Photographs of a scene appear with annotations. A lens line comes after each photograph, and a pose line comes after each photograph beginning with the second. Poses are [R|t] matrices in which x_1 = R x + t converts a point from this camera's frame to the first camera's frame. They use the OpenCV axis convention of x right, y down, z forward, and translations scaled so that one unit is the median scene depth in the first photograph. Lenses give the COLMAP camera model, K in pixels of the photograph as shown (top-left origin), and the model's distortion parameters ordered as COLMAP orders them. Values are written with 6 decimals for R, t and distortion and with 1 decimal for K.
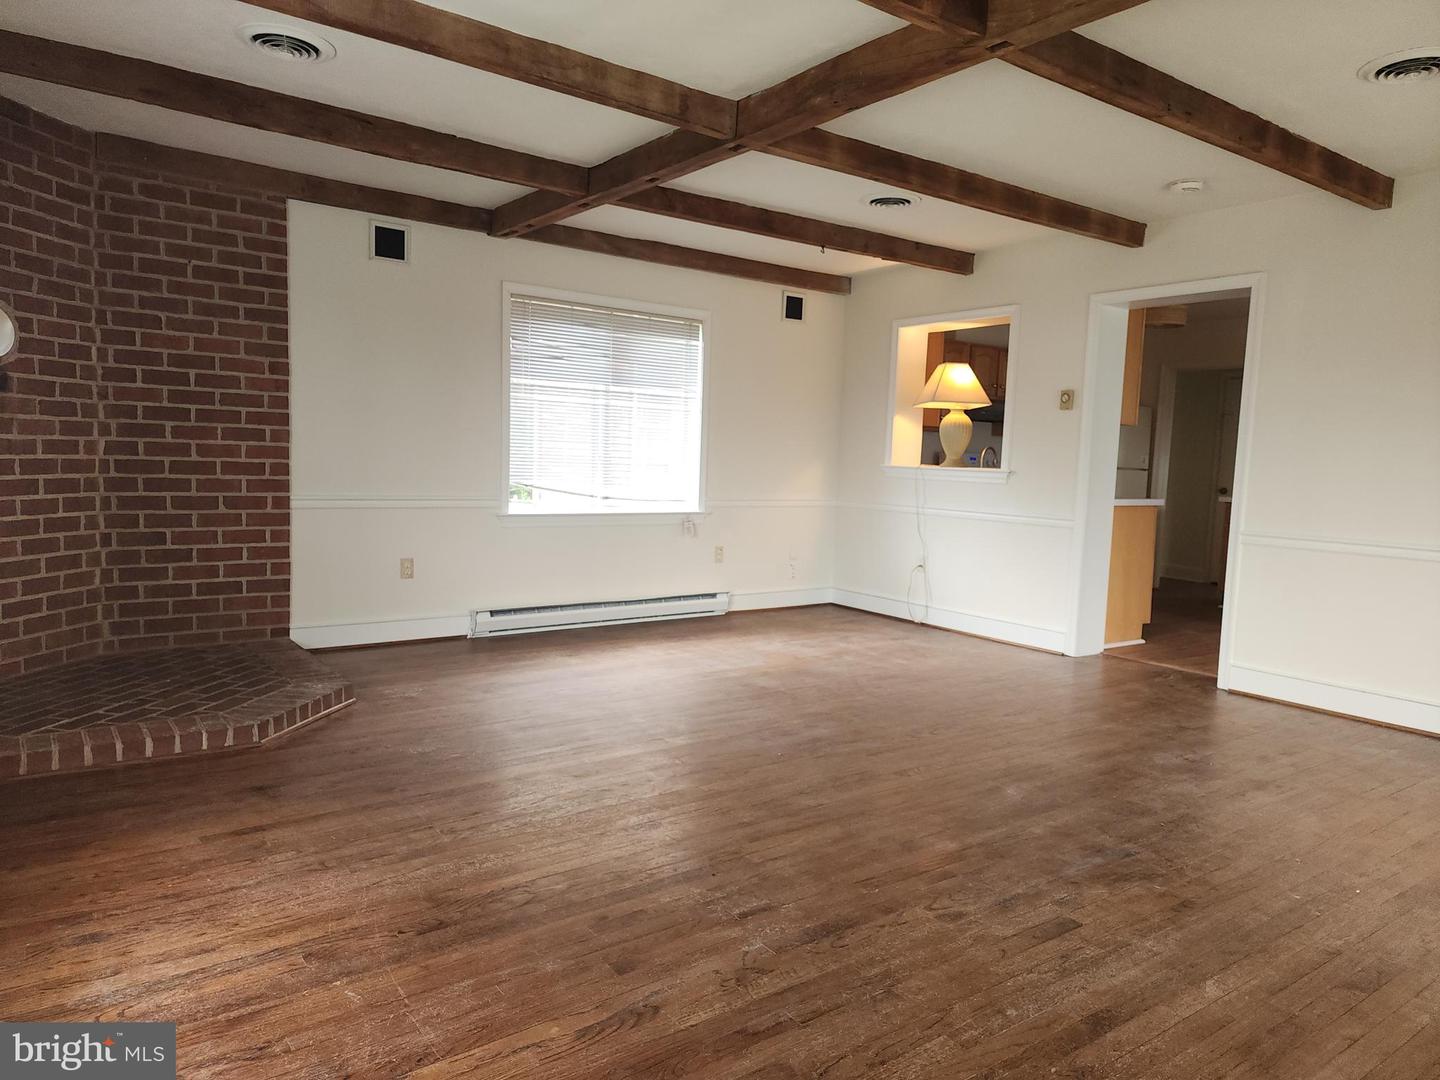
lens RADIAL K [[960.7, 0, 724.6], [0, 960.7, 543.0], [0, 0, 1]] dist [0.085388, -0.074438]
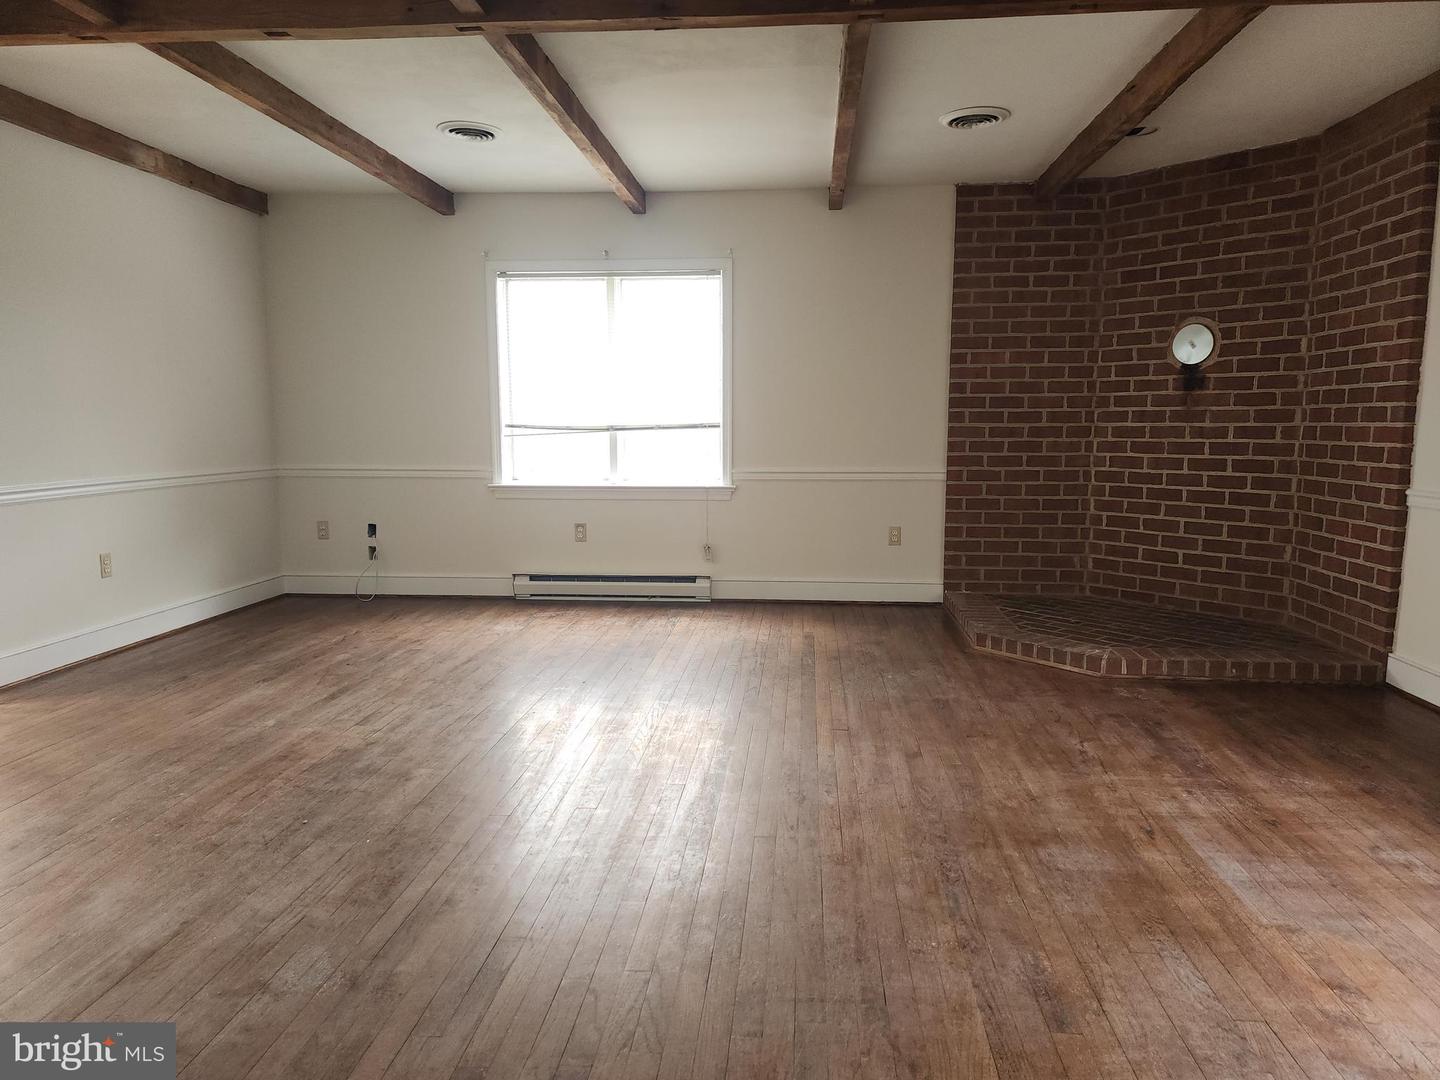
lens RADIAL K [[960.7, 0, 719.3], [0, 960.7, 535.0], [0, 0, 1]] dist [0.085388, -0.074438]
pose [[-0.665621, 0.050682, -0.744567, 0.612082], [-0.094987, 0.983824, 0.151883, -0.094762], [0.740220, 0.171821, -0.650039, 1.312202]]
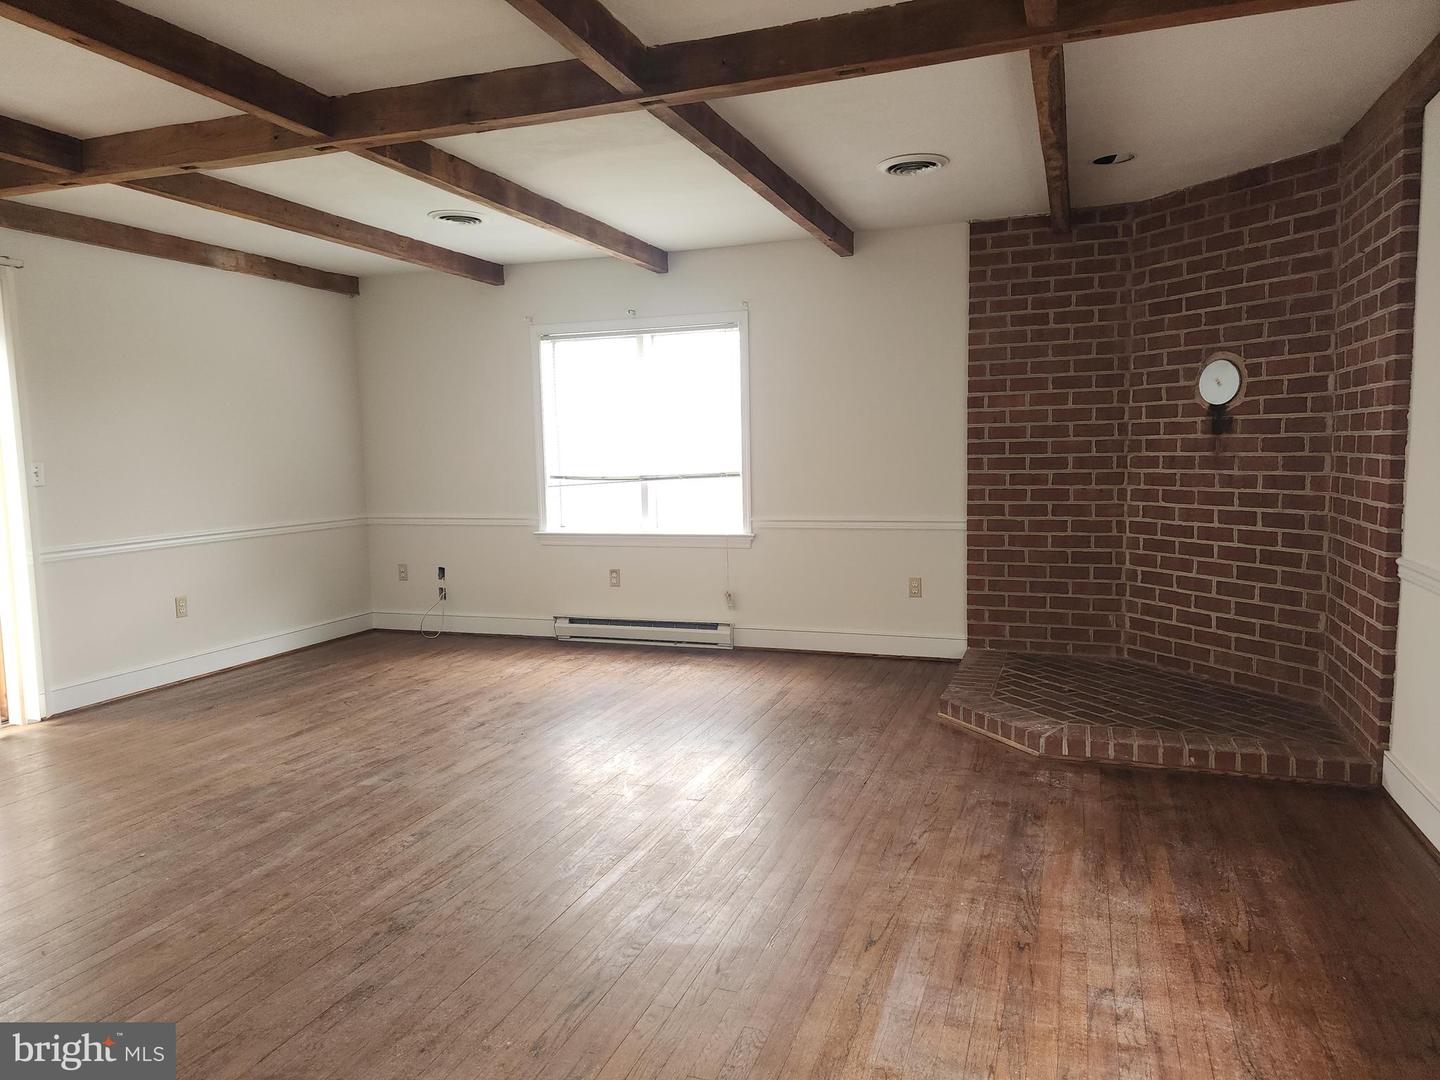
lens RADIAL K [[960.7, 0, 727.9], [0, 960.7, 532.4], [0, 0, 1]] dist [0.085388, -0.074438]
pose [[-0.834456, 0.029794, -0.550268, 0.359582], [-0.062298, 0.987036, 0.147915, -0.161232], [0.547541, 0.157709, -0.821782, 1.532982]]
